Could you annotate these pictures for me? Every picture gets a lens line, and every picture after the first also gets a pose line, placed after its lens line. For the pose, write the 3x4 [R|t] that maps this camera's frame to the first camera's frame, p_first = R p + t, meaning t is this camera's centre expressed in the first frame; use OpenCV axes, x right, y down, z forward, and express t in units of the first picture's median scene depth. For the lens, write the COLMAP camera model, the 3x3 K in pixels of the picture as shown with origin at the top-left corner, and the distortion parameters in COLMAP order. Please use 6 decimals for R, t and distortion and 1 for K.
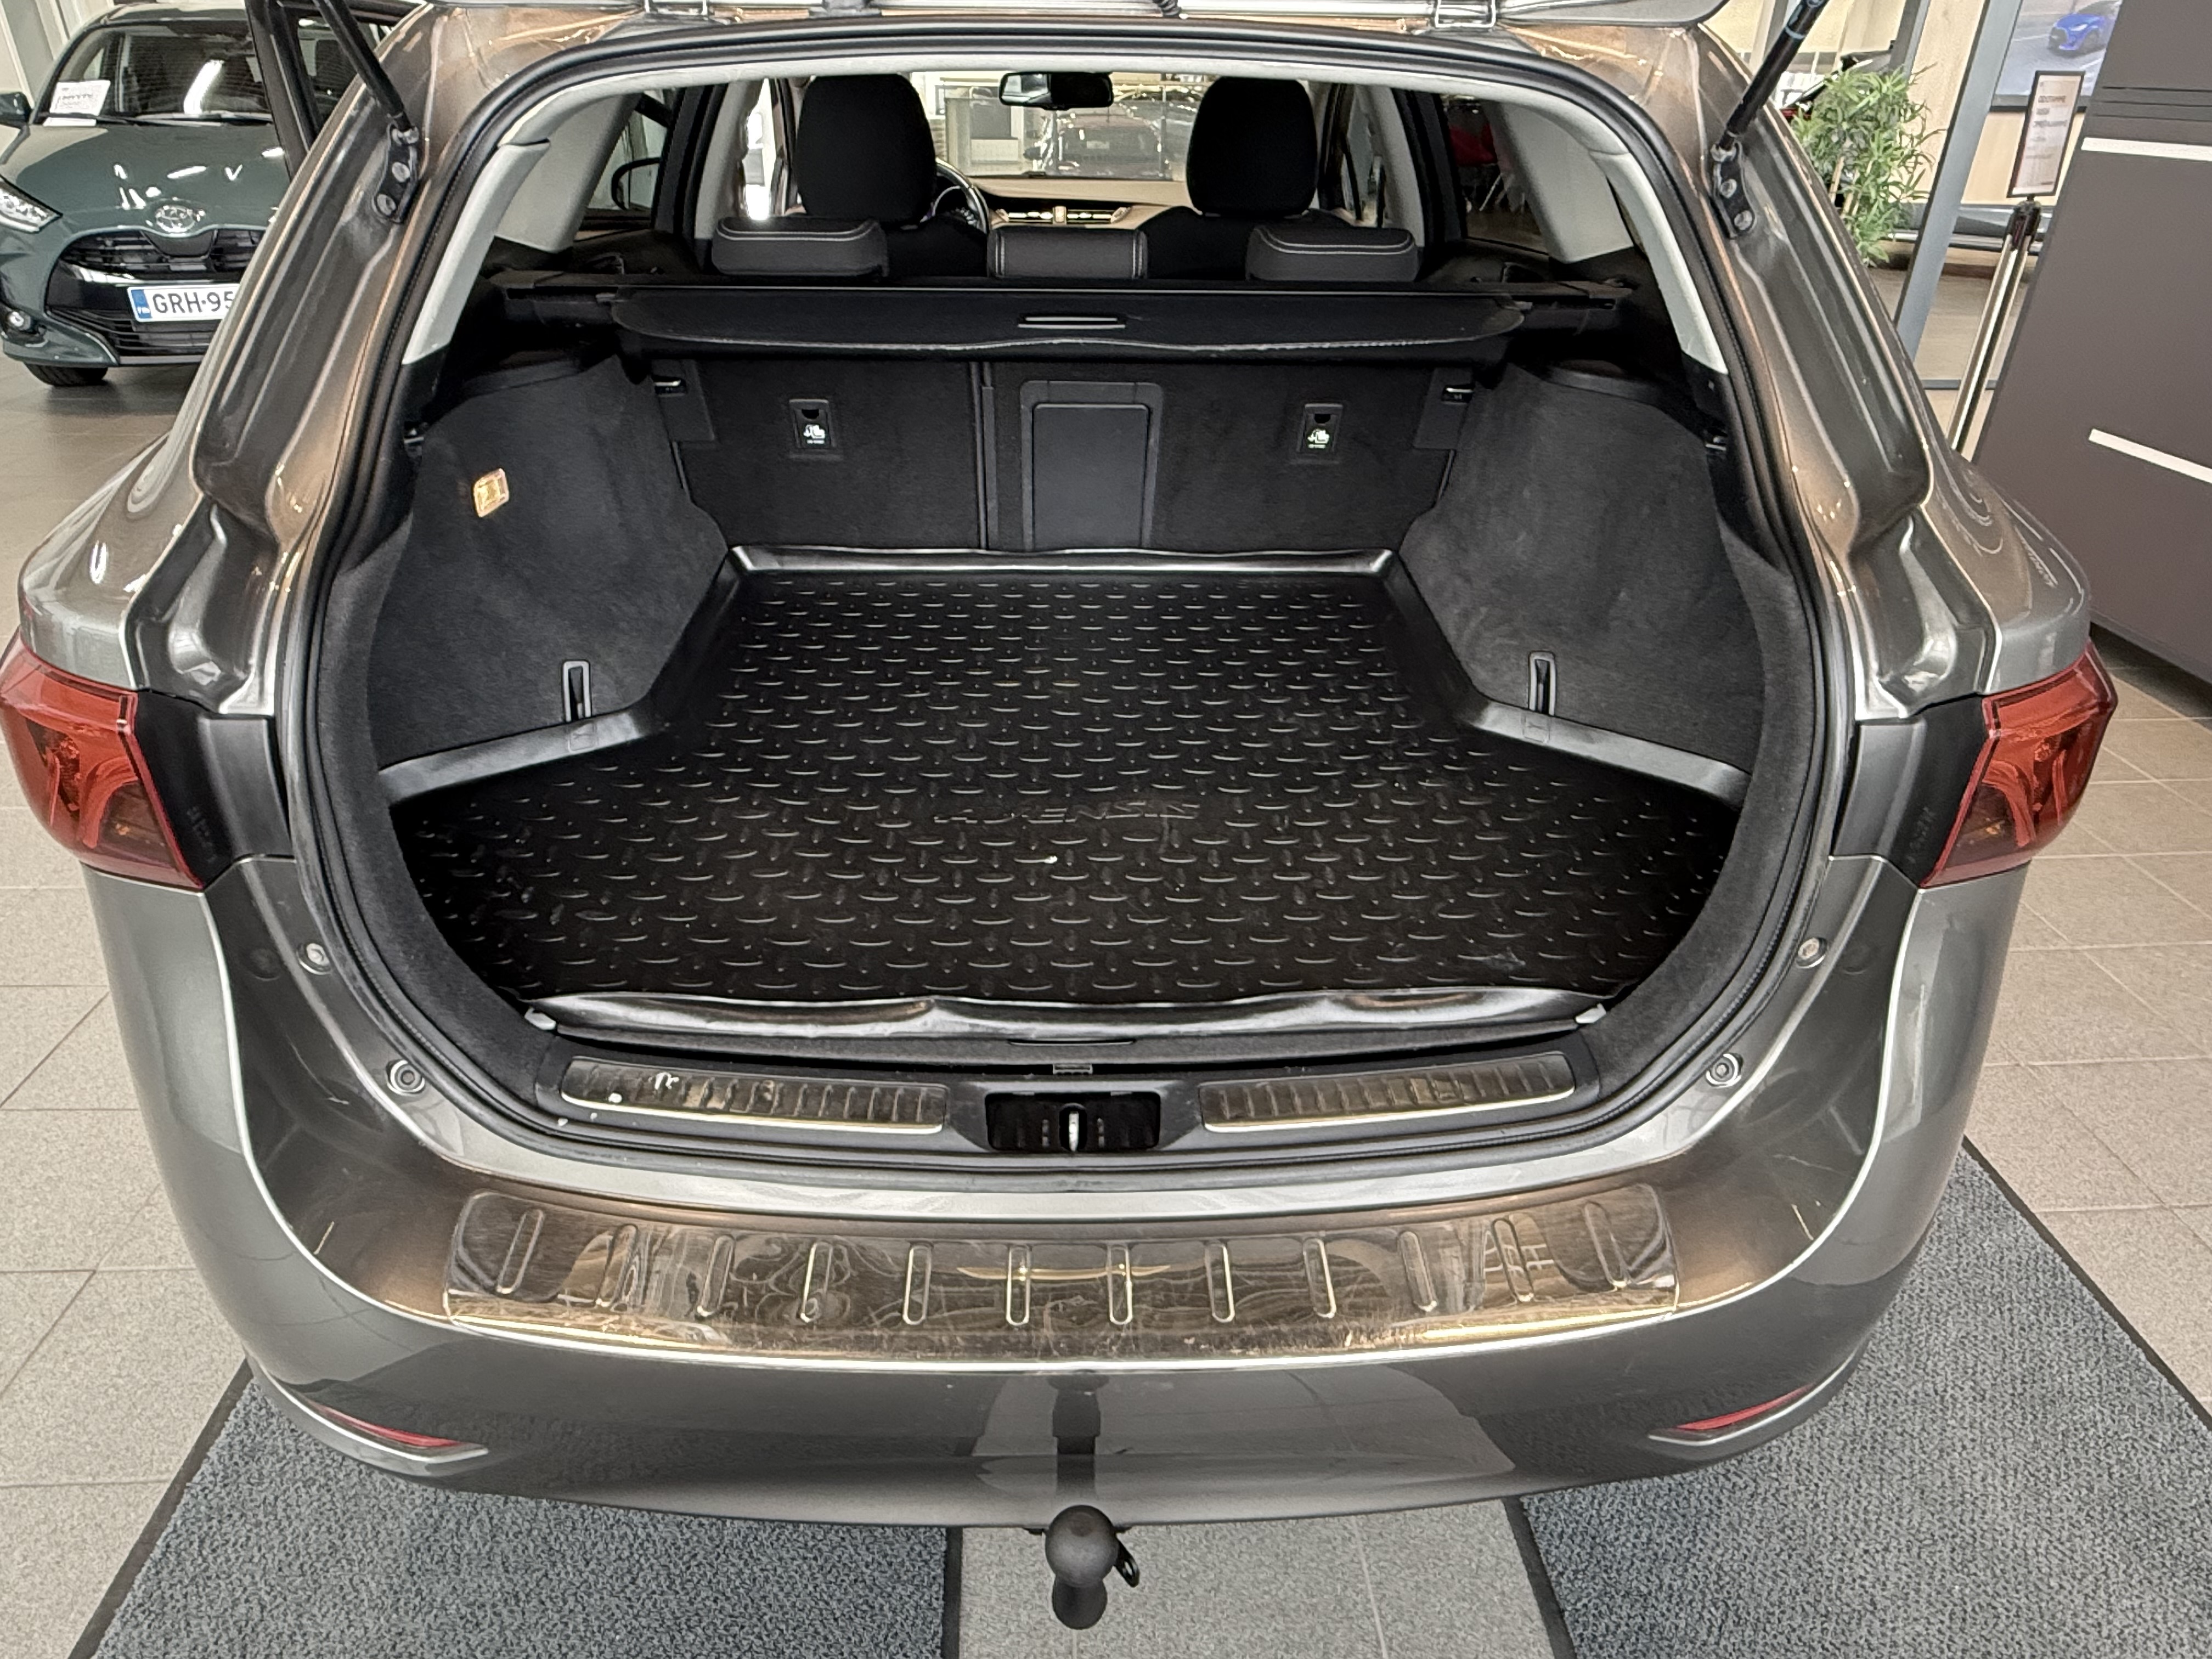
lens RADIAL K [[1373.4, 0, 1107.8], [0, 1373.4, 837.4], [0, 0, 1]] dist [0.006358, -0.004857]
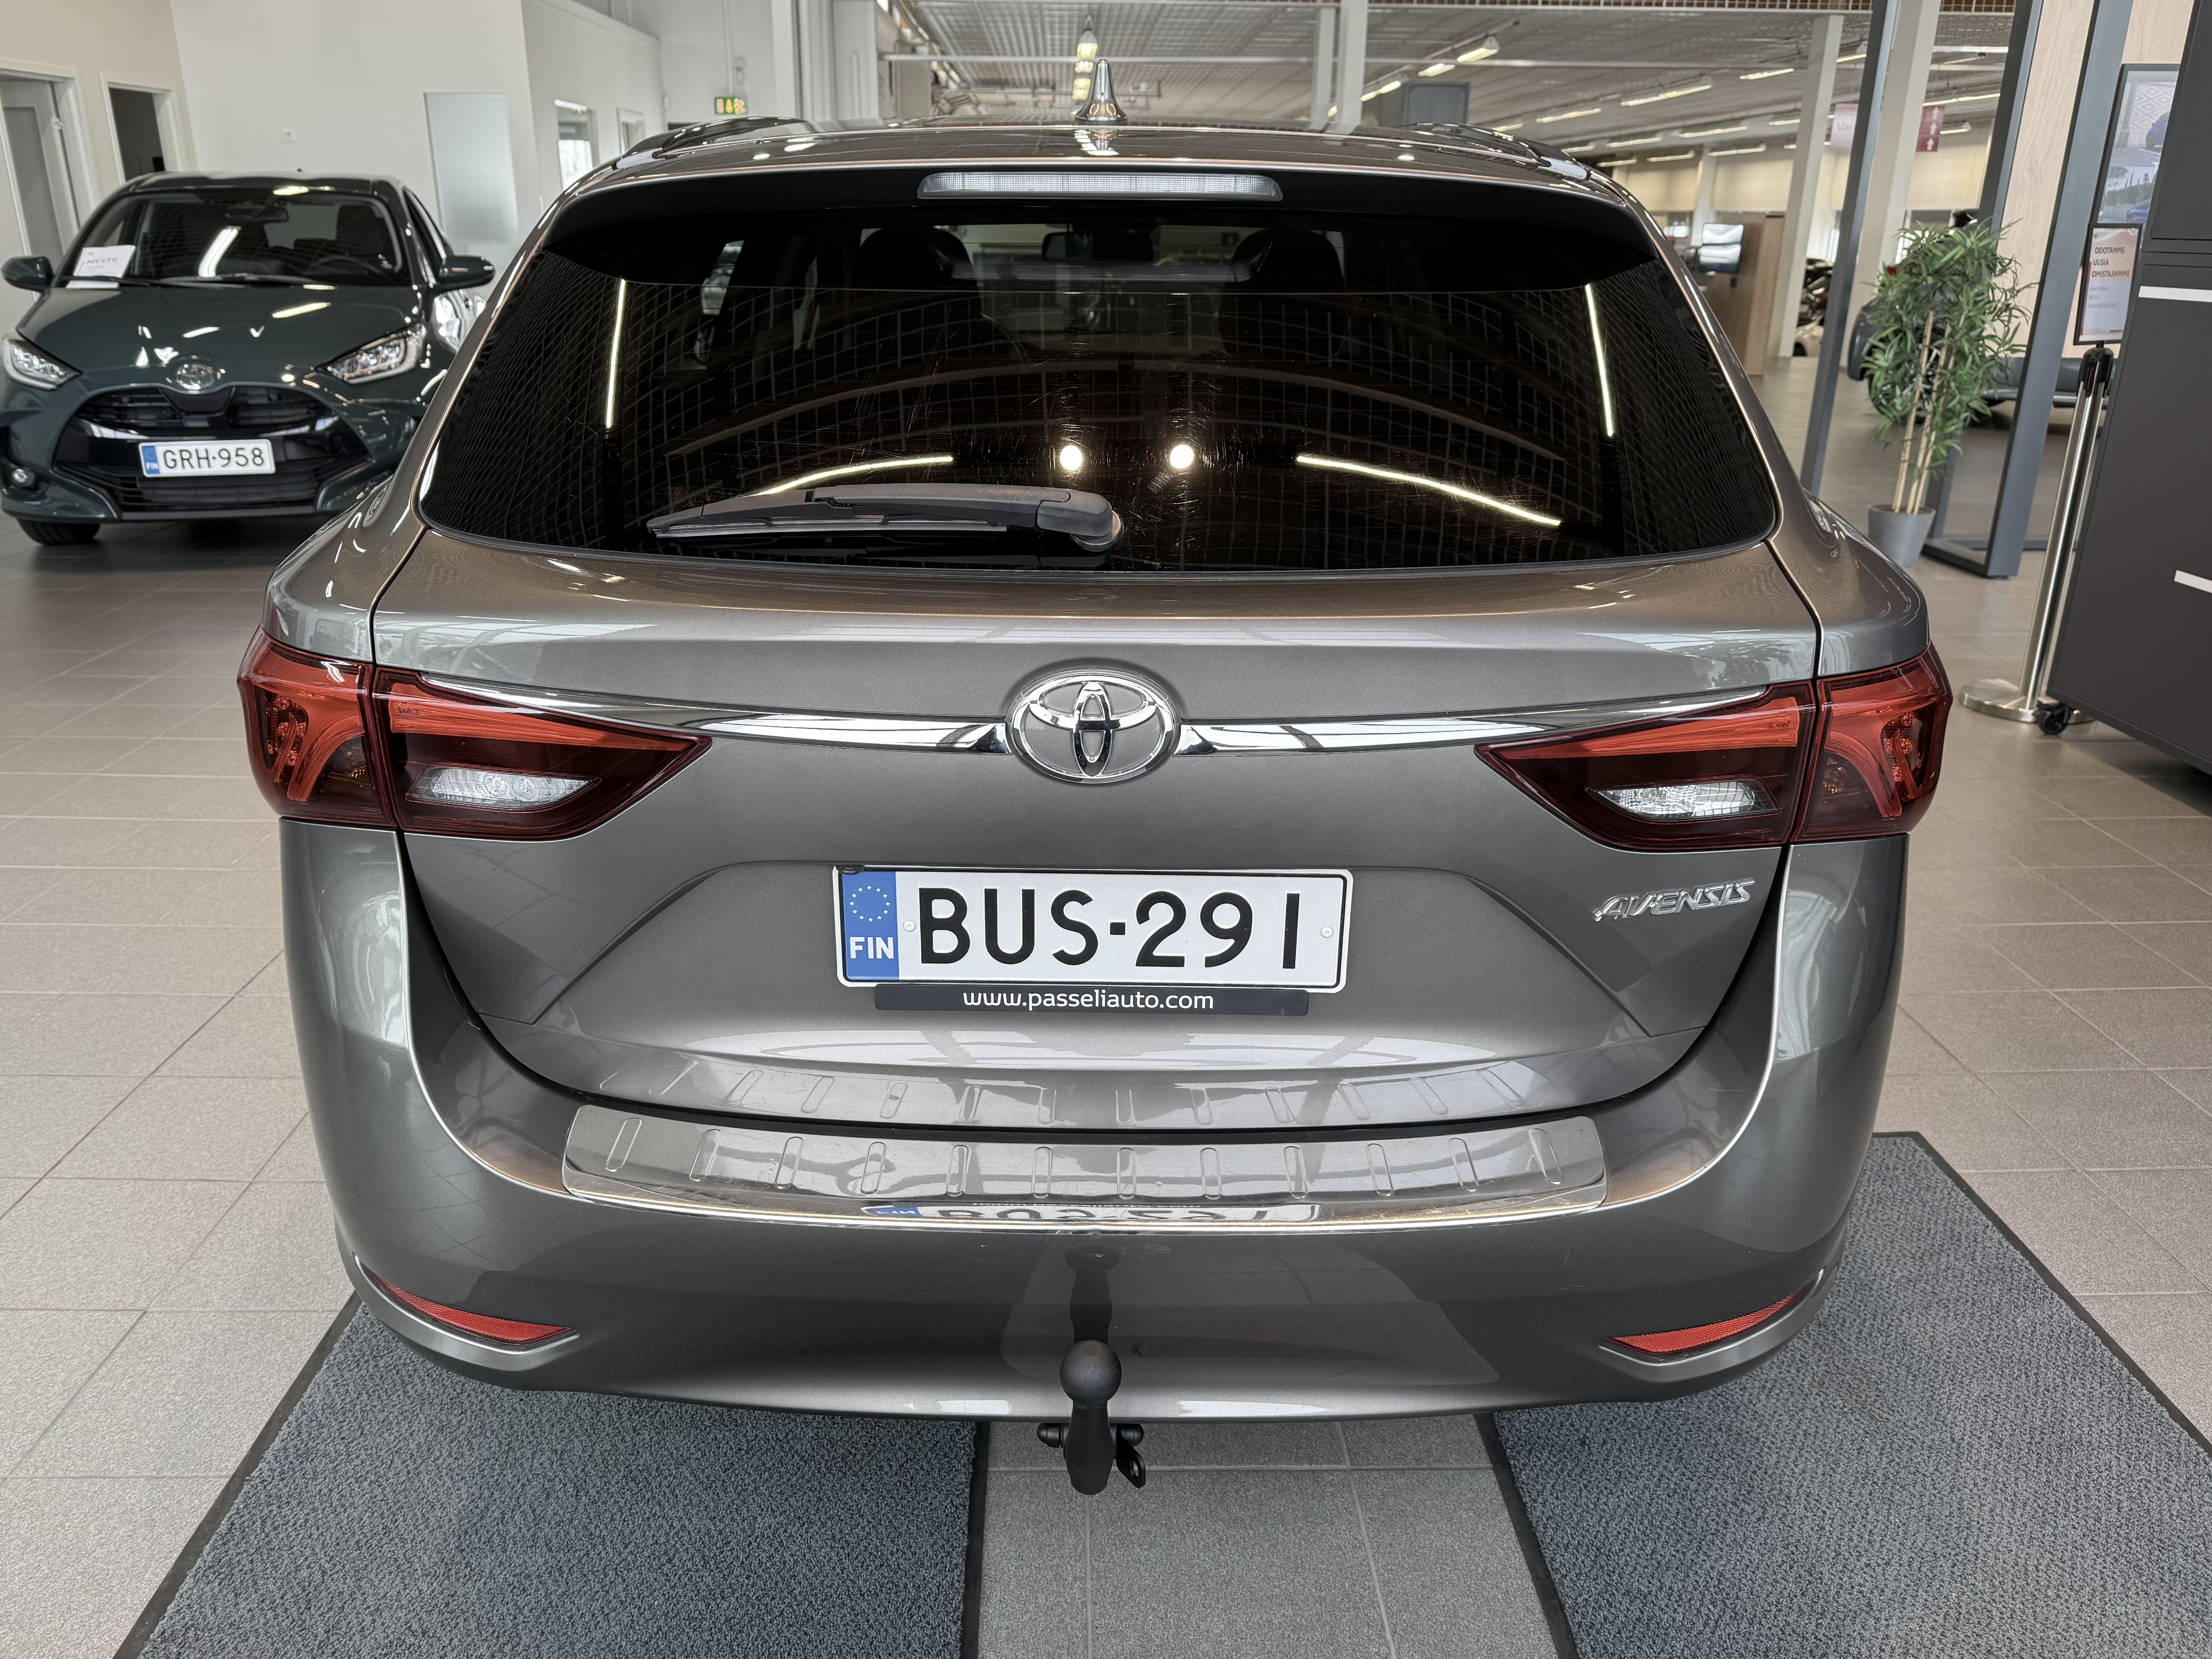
lens RADIAL K [[1704.0, 0, 1098.5], [0, 1704.0, 836.5], [0, 0, 1]] dist [0.010376, -0.012888]
pose [[0.999306, 0.007712, -0.036429, 0.021429], [-0.013734, 0.985679, -0.168071, 0.185492], [0.034612, 0.168454, 0.985102, -0.318530]]
